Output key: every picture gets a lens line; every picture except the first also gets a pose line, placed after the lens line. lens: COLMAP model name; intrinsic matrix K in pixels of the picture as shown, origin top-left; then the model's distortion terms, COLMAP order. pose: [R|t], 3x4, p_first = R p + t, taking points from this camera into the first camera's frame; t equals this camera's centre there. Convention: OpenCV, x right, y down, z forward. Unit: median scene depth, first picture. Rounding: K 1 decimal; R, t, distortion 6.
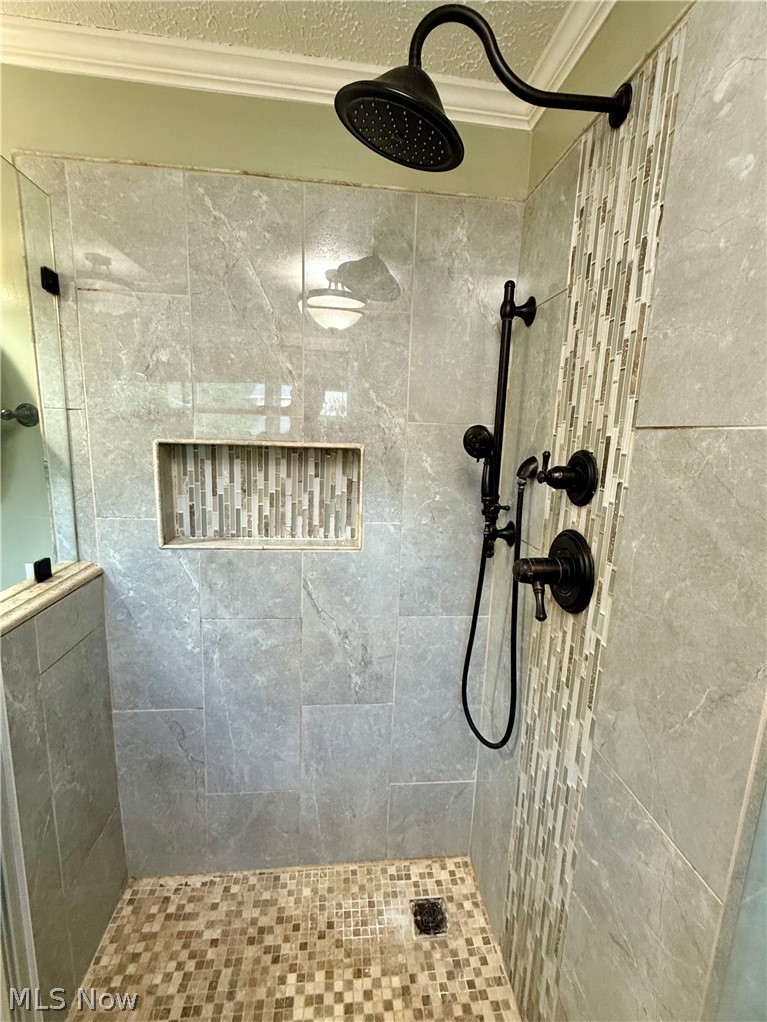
lens RADIAL K [[444.4, 0, 383.5], [0, 444.4, 511.0], [0, 0, 1]] dist [0.000609, -0.000066]
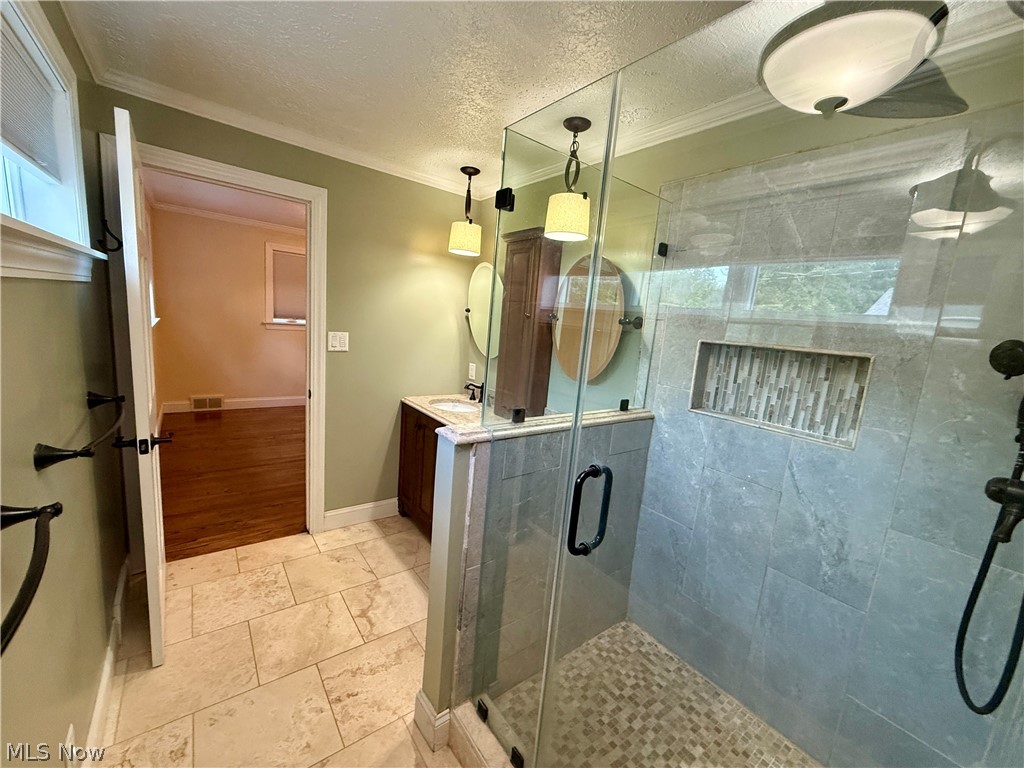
lens RADIAL K [[407.3, 0, 510.9], [0, 407.3, 383.6], [0, 0, 1]] dist [-0.001458, 0.000295]
pose [[0.514234, 0.141086, -0.845966, 0.333680], [-0.213638, 0.976356, 0.032969, 0.074210], [0.830615, 0.163777, 0.532217, -0.248358]]
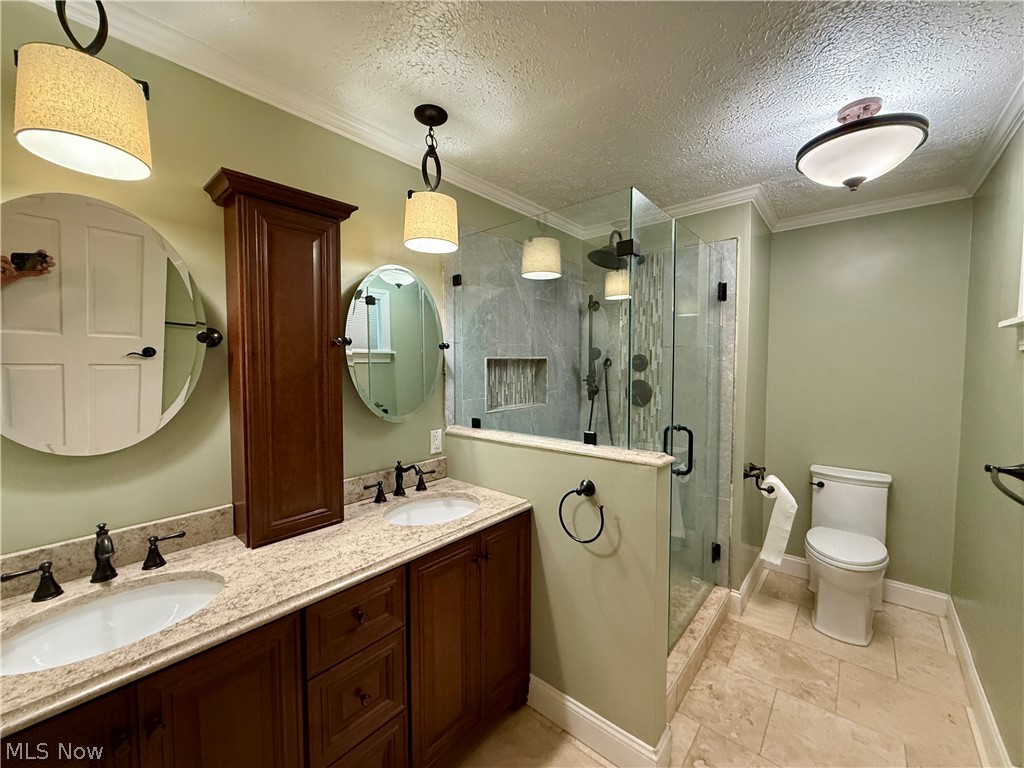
lens RADIAL K [[407.3, 0, 510.9], [0, 407.3, 383.6], [0, 0, 1]] dist [-0.001458, 0.000295]
pose [[0.740421, -0.077203, 0.667695, -1.505904], [0.146841, 0.987965, -0.048601, 0.054608], [-0.655907, 0.134031, 0.742847, -0.376775]]
